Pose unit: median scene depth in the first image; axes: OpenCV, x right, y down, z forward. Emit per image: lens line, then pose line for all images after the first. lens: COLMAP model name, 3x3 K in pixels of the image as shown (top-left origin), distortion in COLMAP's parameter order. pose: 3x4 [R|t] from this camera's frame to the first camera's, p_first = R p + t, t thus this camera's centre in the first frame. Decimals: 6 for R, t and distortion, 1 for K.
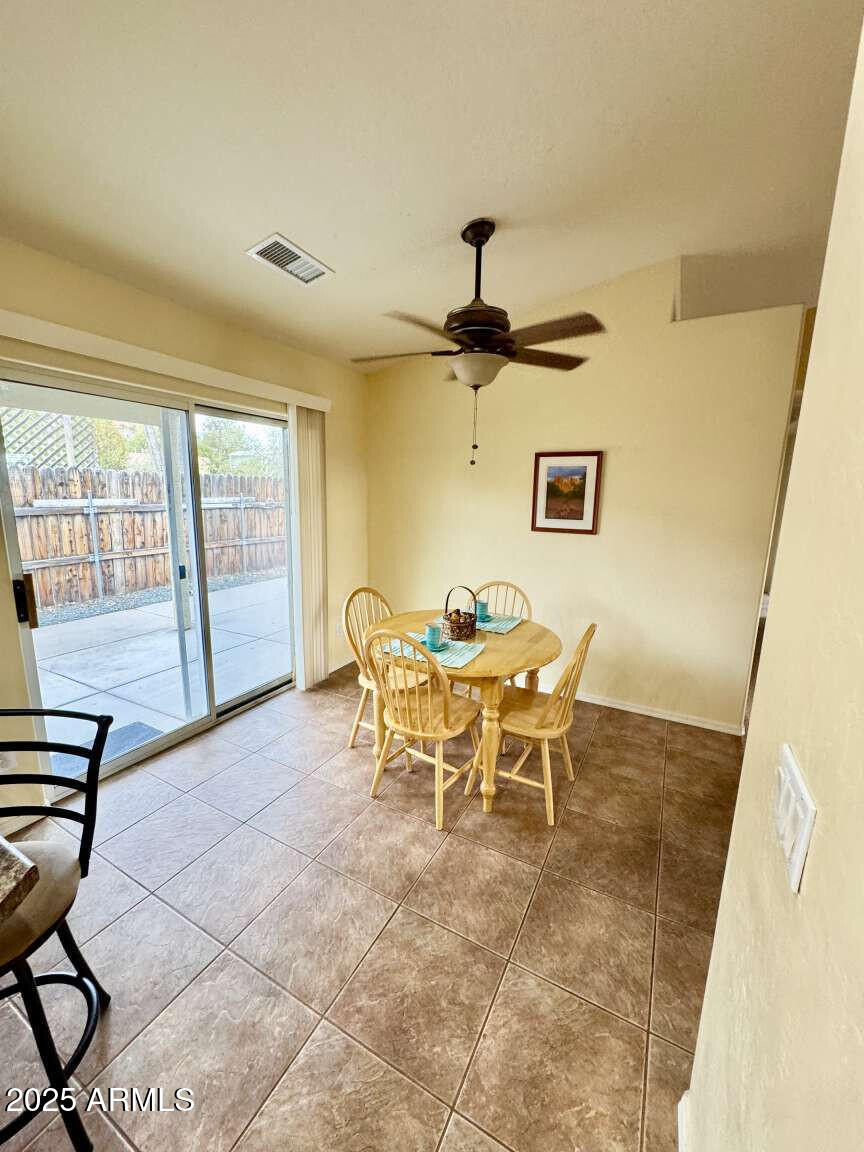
lens RADIAL K [[455.1, 0, 430.6], [0, 455.1, 574.0], [0, 0, 1]] dist [-0.003169, -0.000423]
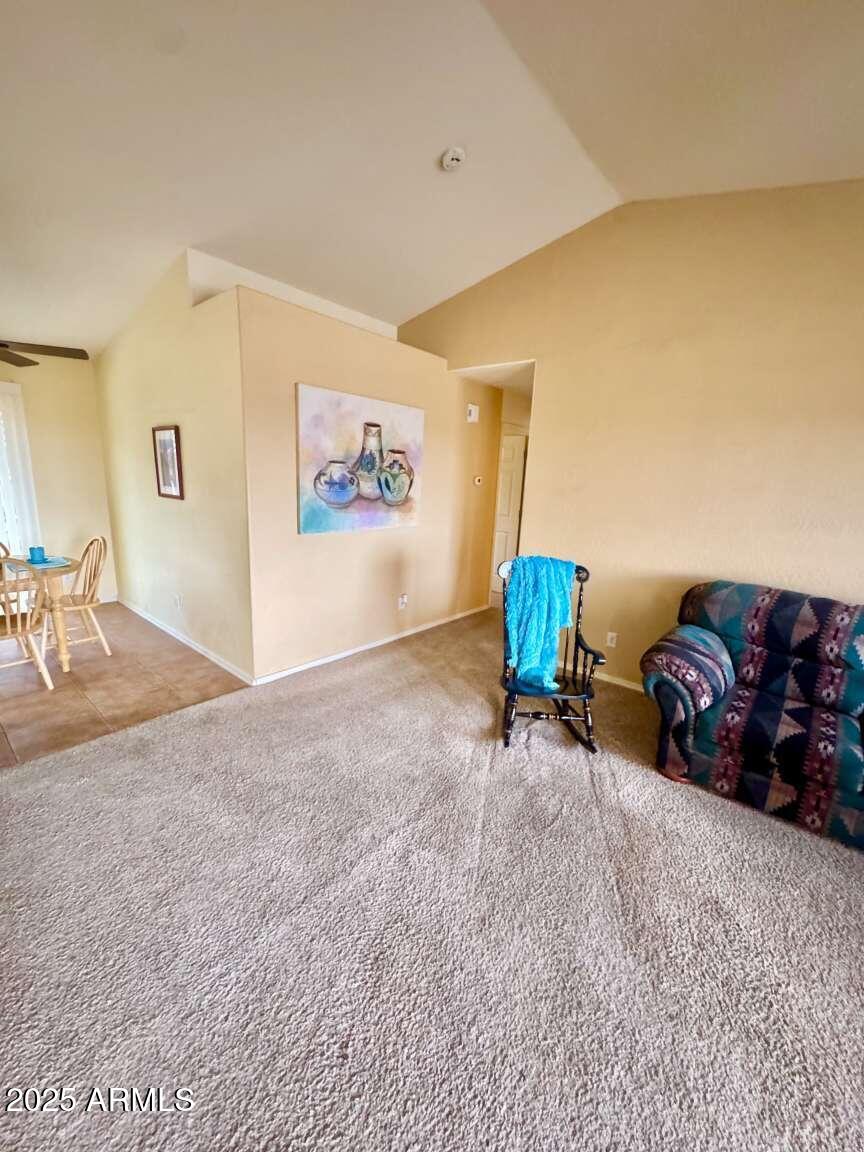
lens RADIAL K [[458.0, 0, 432.7], [0, 458.0, 574.8], [0, 0, 1]] dist [-0.001695, -0.000024]
pose [[0.978389, 0.068416, -0.195126, 1.643549], [-0.063737, 0.997511, 0.030164, 0.033532], [0.196704, -0.017075, 0.980314, 0.006729]]
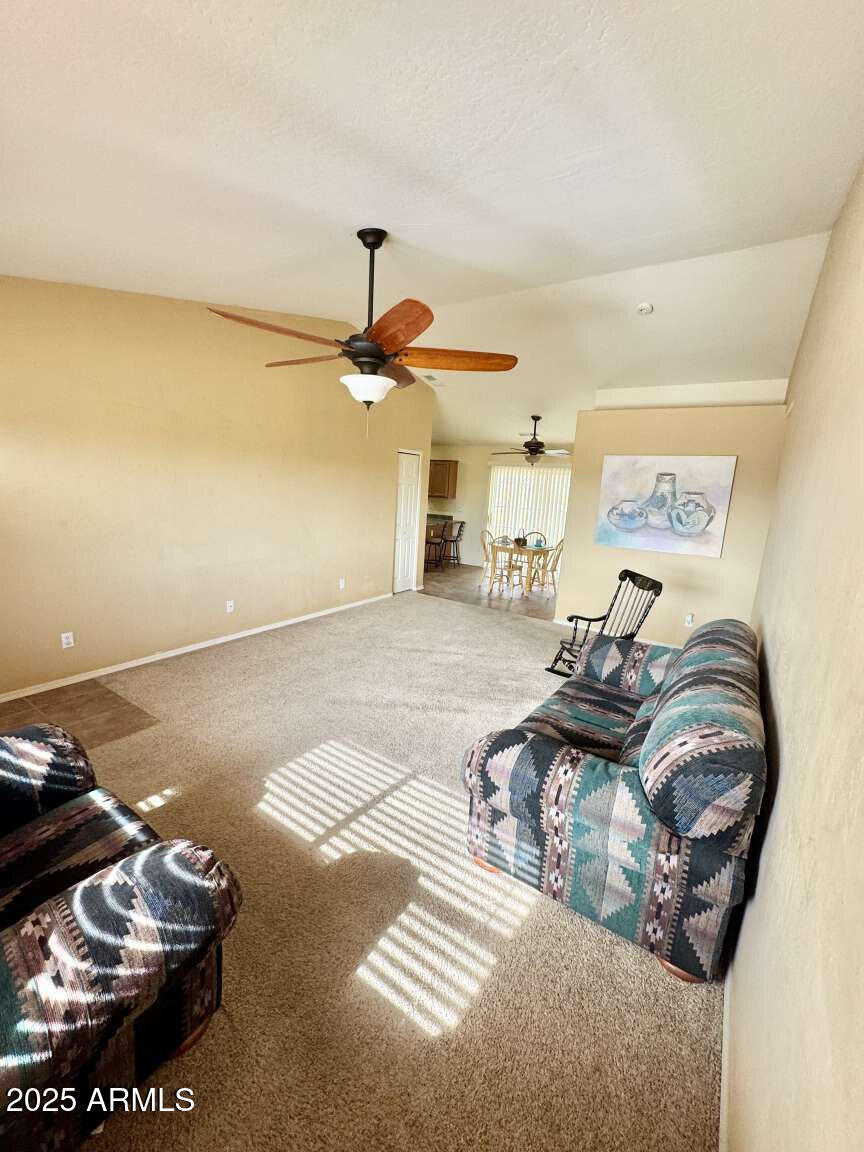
lens RADIAL K [[455.1, 0, 430.6], [0, 455.1, 574.0], [0, 0, 1]] dist [-0.003169, -0.000423]
pose [[-0.095356, 0.162905, -0.982023, 3.341442], [-0.237312, 0.954354, 0.181359, -0.098152], [0.966742, 0.250339, -0.052344, 0.673302]]
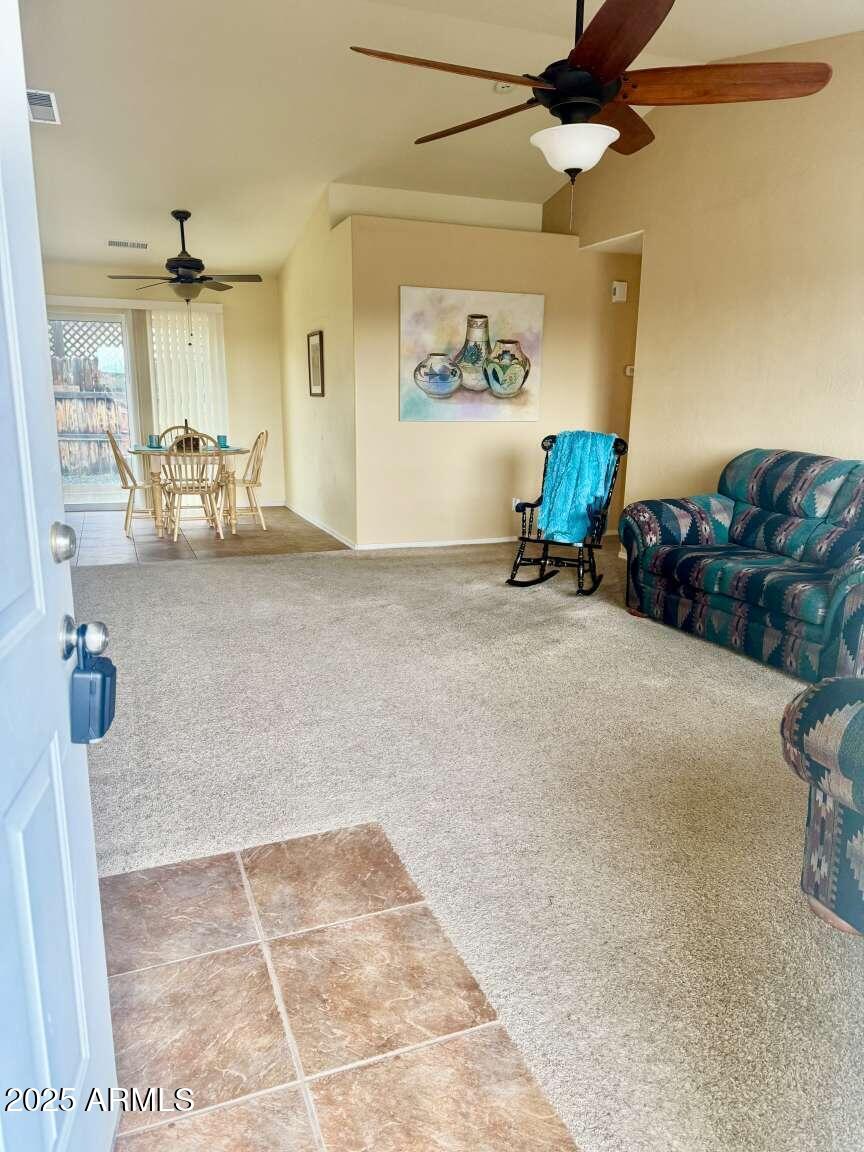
lens RADIAL K [[802.2, 0, 429.4], [0, 802.2, 579.4], [0, 0, 1]] dist [0.135087, -0.235398]
pose [[0.764416, 0.131320, -0.631208, 2.901093], [-0.112923, 0.991173, 0.069455, 0.322586], [0.634757, 0.018185, 0.772498, -0.799087]]
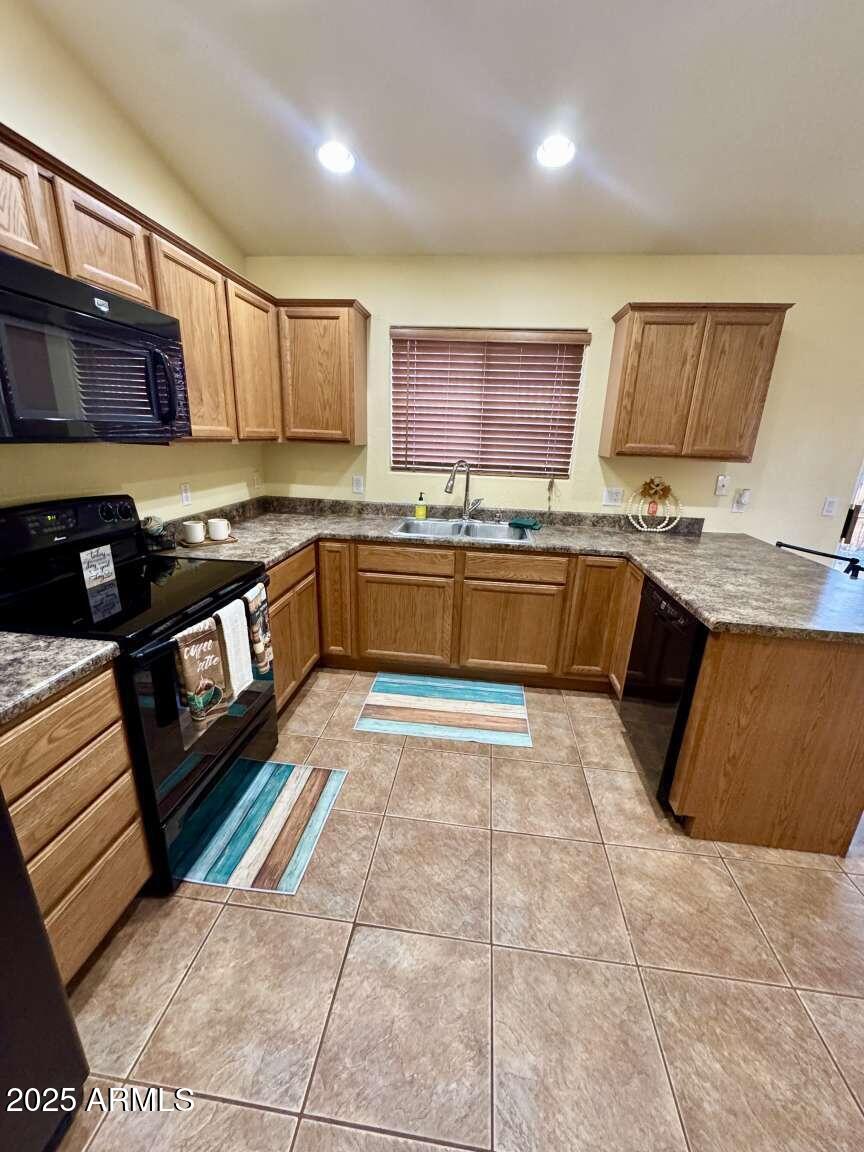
lens RADIAL K [[458.0, 0, 432.7], [0, 458.0, 574.8], [0, 0, 1]] dist [-0.001695, -0.000024]
pose [[0.369416, 0.265636, -0.890488, -0.038818], [-0.195728, 0.959017, 0.204881, 0.148652], [0.908417, 0.098607, 0.406269, -0.655644]]
